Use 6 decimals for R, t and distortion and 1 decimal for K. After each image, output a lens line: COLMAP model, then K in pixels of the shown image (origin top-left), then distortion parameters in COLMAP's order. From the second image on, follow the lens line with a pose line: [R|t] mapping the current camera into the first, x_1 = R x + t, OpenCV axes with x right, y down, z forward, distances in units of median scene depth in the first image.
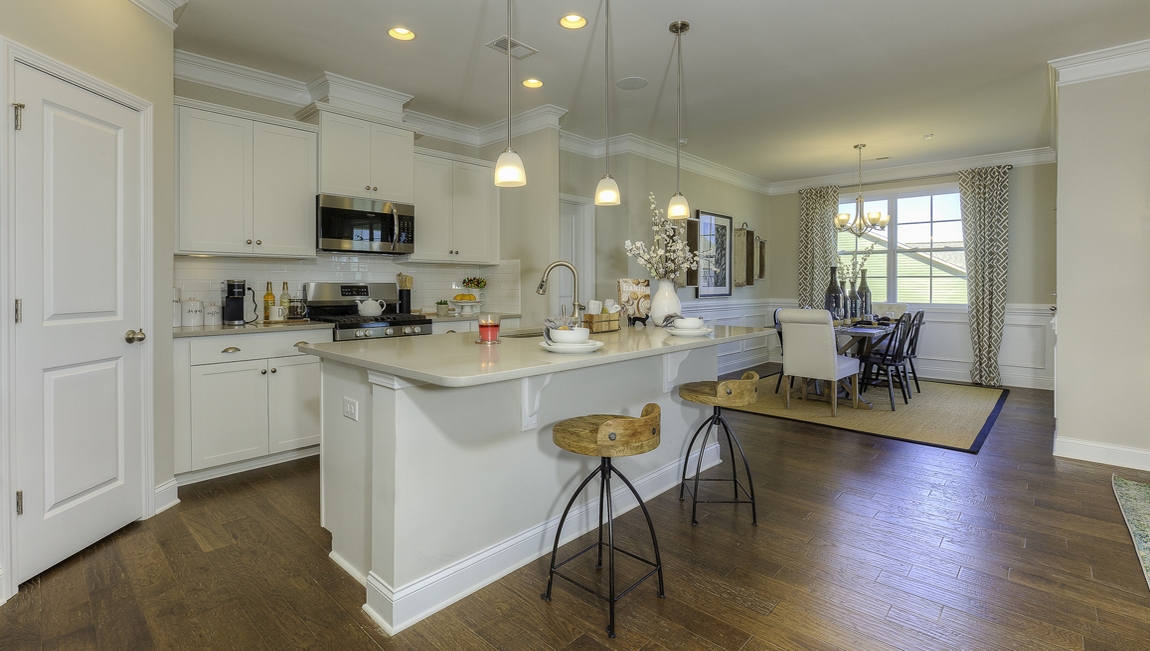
lens RADIAL K [[518.4, 0, 570.2], [0, 518.4, 286.2], [0, 0, 1]] dist [-0.013920, 0.004983]
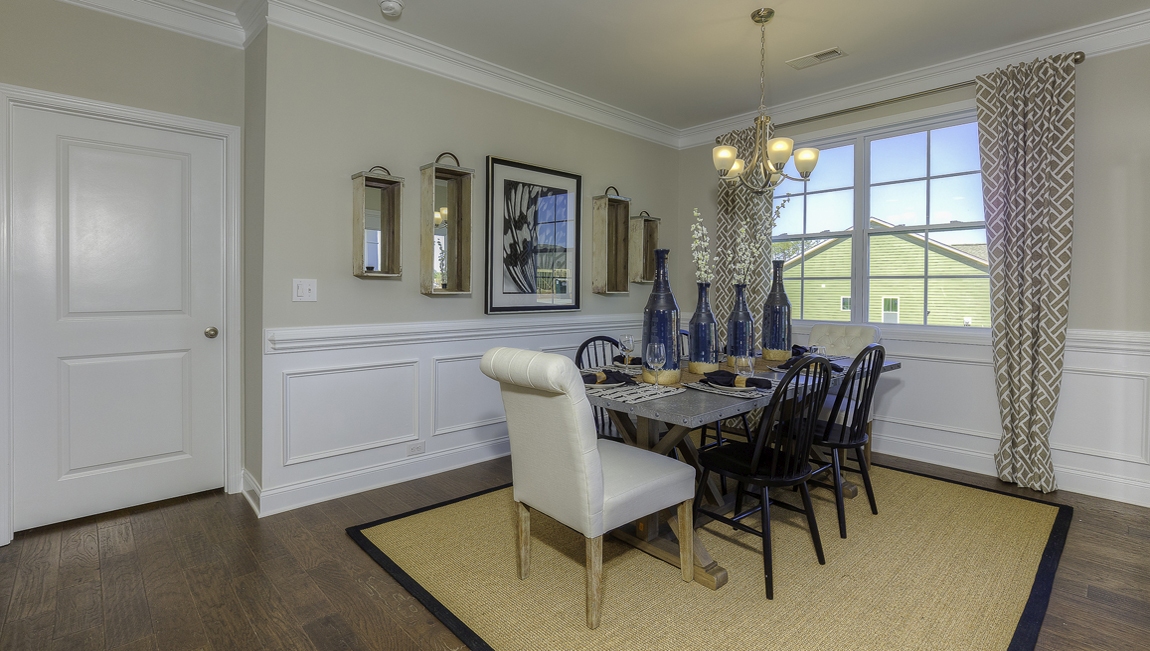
lens RADIAL K [[518.4, 0, 579.6], [0, 518.4, 294.8], [0, 0, 1]] dist [-0.013920, 0.004983]
pose [[0.998184, 0.003878, -0.060109, 0.554507], [-0.003403, 0.999962, 0.008013, -0.003213], [0.060138, -0.007794, 0.998160, 0.649531]]
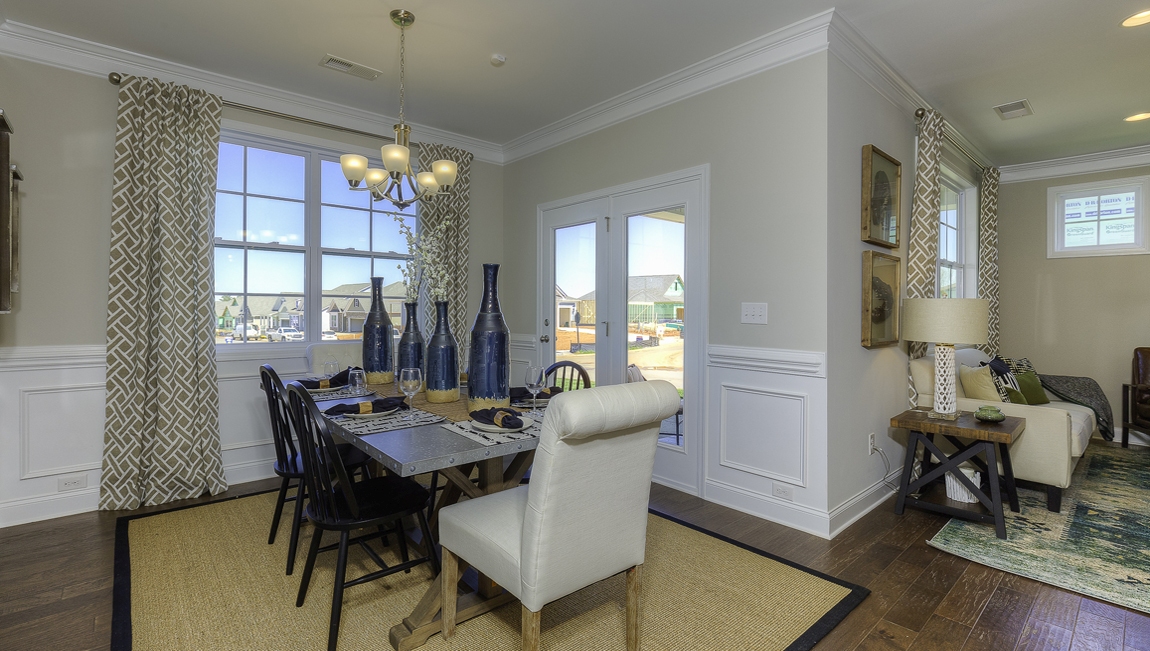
lens RADIAL K [[518.4, 0, 580.6], [0, 518.4, 311.3], [0, 0, 1]] dist [-0.013920, 0.004983]
pose [[0.085149, -0.001470, 0.996367, 0.132753], [-0.003563, 0.999992, 0.001780, -0.004107], [-0.996362, -0.003701, 0.085143, 1.061315]]
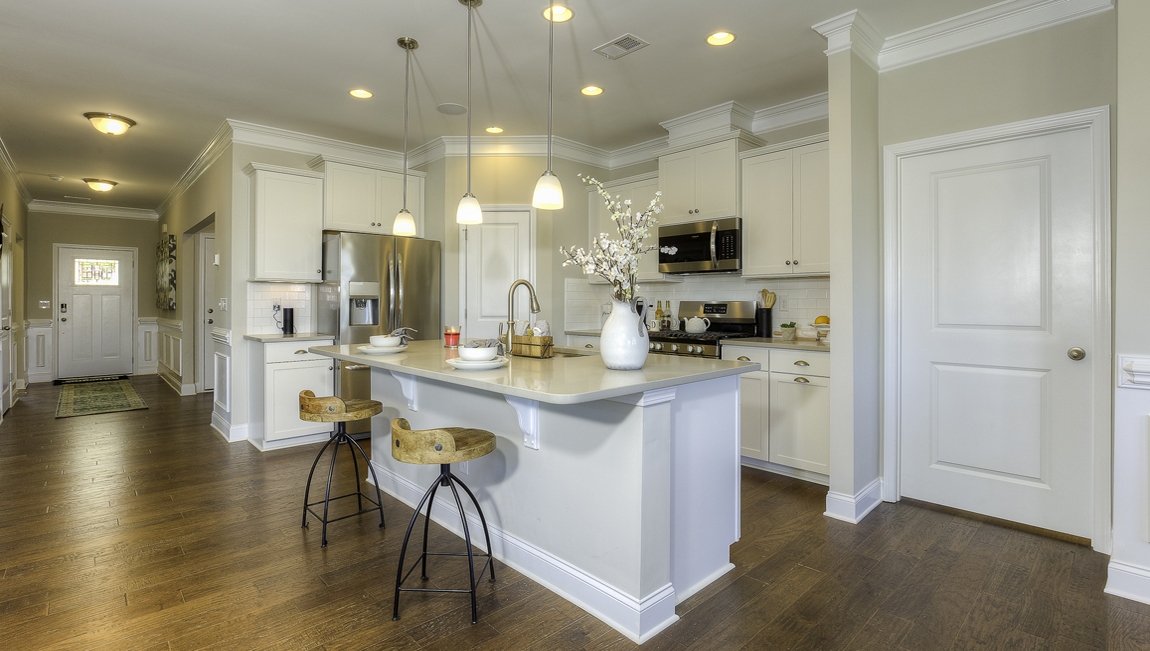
lens RADIAL K [[518.4, 0, 576.7], [0, 518.4, 304.7], [0, 0, 1]] dist [-0.013920, 0.004983]
pose [[-0.037524, 0.003728, -0.999289, 0.638100], [-0.004413, 0.999983, 0.003897, -0.002351], [0.999286, 0.004556, -0.037507, 0.754591]]
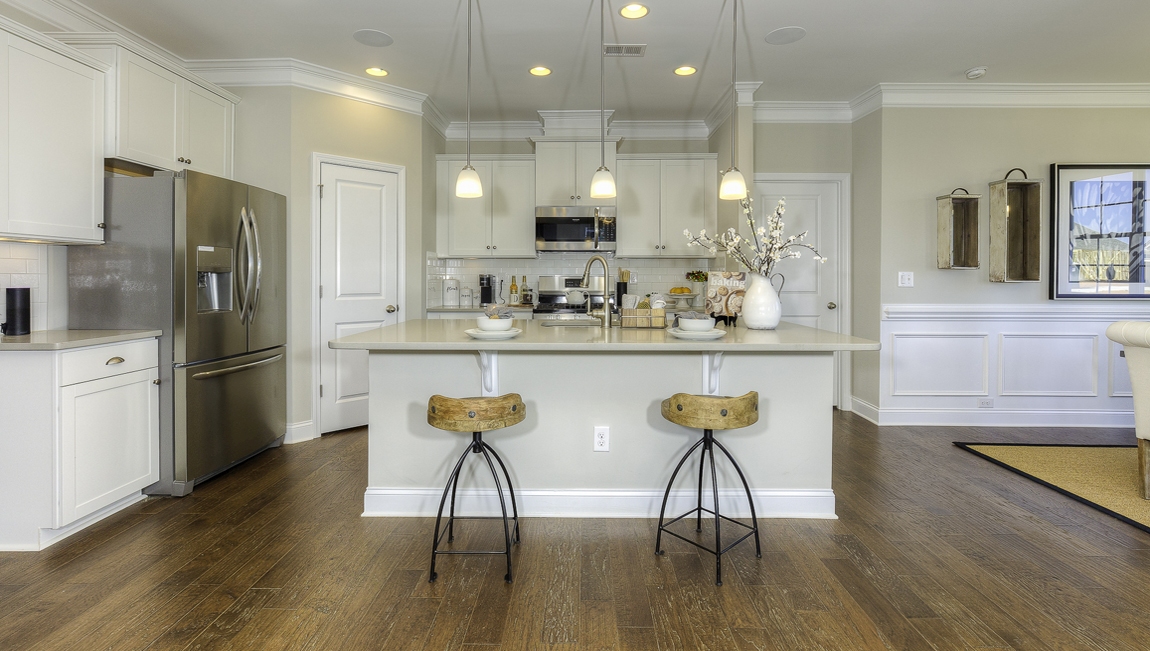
lens RADIAL K [[518.4, 0, 571.7], [0, 518.4, 277.0], [0, 0, 1]] dist [-0.013920, 0.004983]
pose [[0.675541, -0.000010, -0.737323, 0.460041], [-0.003855, 0.999986, -0.003545, -0.000990], [0.737312, 0.005237, 0.675532, 0.177322]]
